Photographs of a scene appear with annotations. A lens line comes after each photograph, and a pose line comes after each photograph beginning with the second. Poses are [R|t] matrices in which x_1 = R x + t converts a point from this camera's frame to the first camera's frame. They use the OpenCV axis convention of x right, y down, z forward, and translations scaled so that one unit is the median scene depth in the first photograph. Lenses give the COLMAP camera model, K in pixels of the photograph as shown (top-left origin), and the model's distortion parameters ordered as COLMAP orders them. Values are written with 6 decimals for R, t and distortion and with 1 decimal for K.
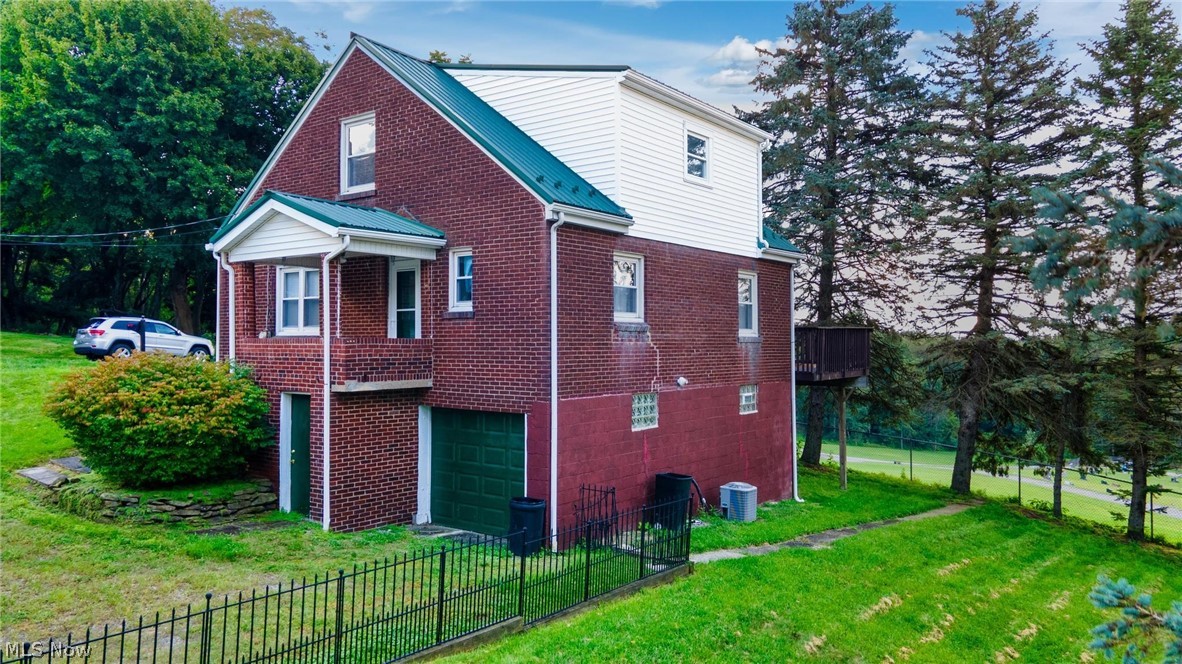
lens RADIAL K [[862.8, 0, 592.8], [0, 862.8, 329.3], [0, 0, 1]] dist [0.039050, 0.005102]
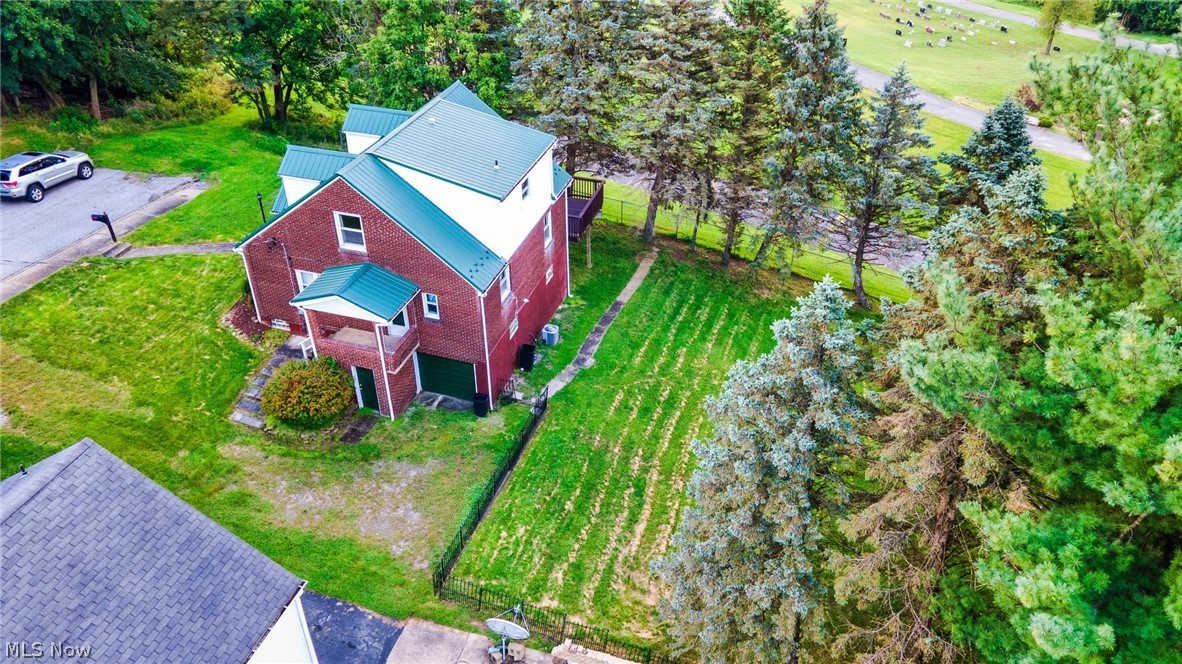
lens RADIAL K [[853.0, 0, 591.0], [0, 853.0, 332.0], [0, 0, 1]] dist [0.032655, 0.006652]
pose [[0.943208, -0.190868, 0.271898, -0.350501], [-0.004005, 0.811876, 0.583817, -1.181761], [-0.332180, -0.551749, 0.765003, -0.726011]]
